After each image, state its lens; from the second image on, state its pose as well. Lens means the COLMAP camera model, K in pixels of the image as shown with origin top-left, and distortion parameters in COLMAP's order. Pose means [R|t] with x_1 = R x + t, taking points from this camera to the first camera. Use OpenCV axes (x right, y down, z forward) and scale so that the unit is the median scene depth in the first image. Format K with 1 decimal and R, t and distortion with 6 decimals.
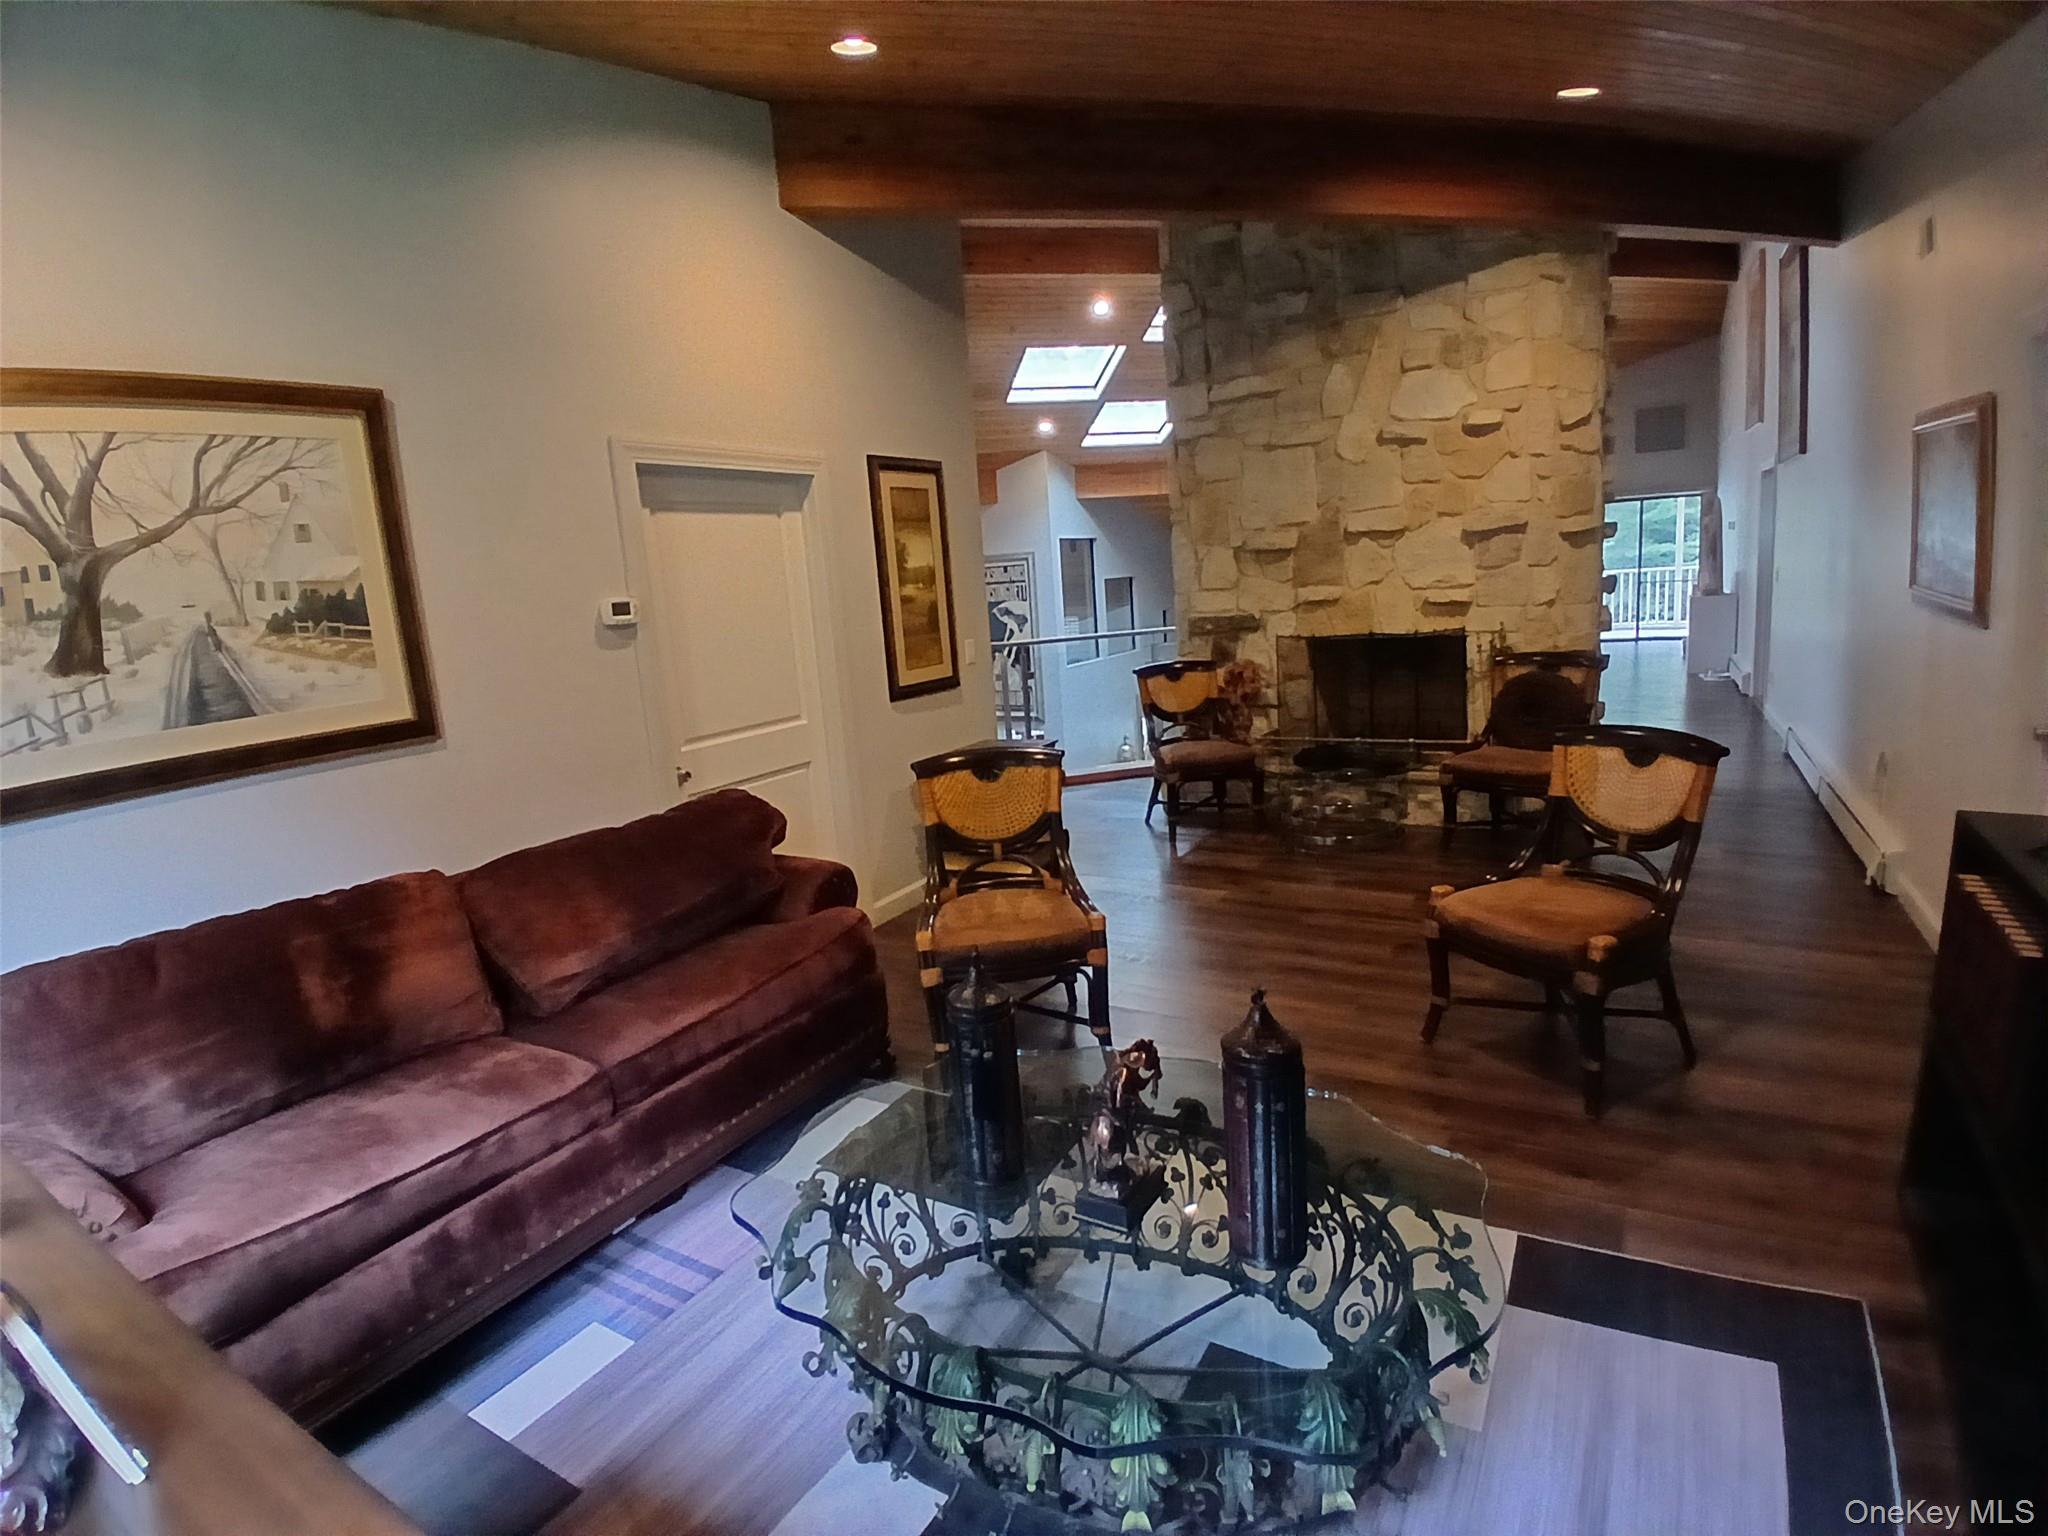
lens RADIAL K [[1011.9, 0, 1012.4], [0, 1011.9, 769.1], [0, 0, 1]] dist [0.003406, -0.043471]
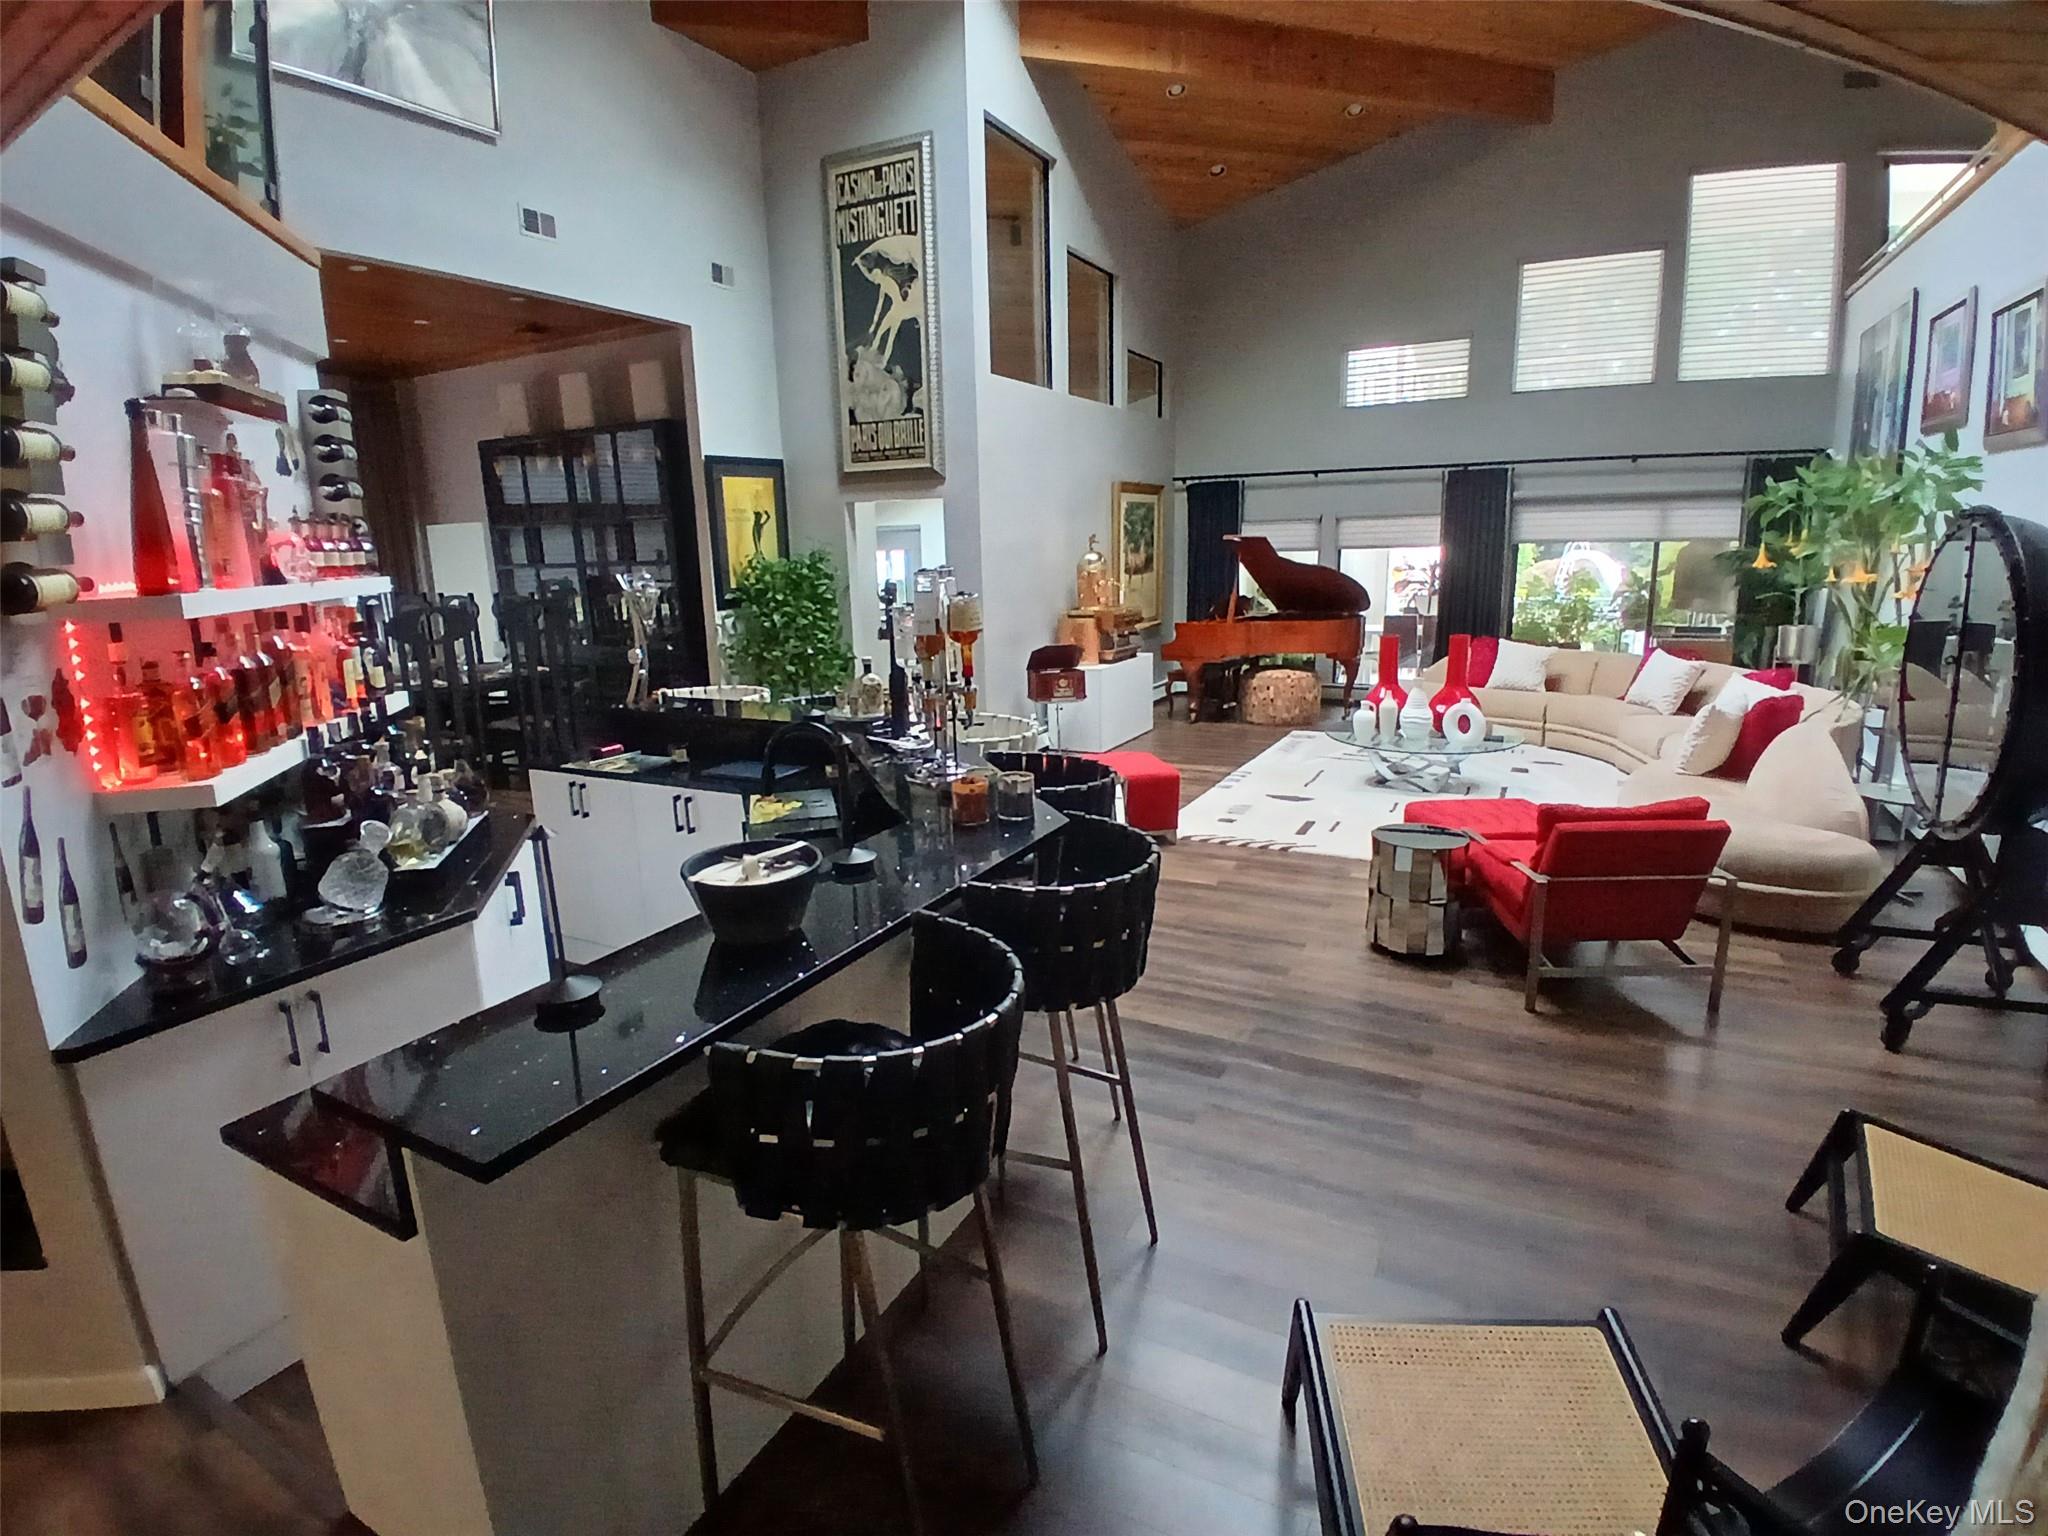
lens RADIAL K [[1011.9, 0, 1012.4], [0, 1011.9, 769.1], [0, 0, 1]] dist [0.003406, -0.043471]
pose [[0.998414, 0.037981, 0.041555, 0.051226], [-0.039629, 0.998430, 0.039580, 0.082638], [-0.039987, -0.041164, 0.998352, 0.466824]]
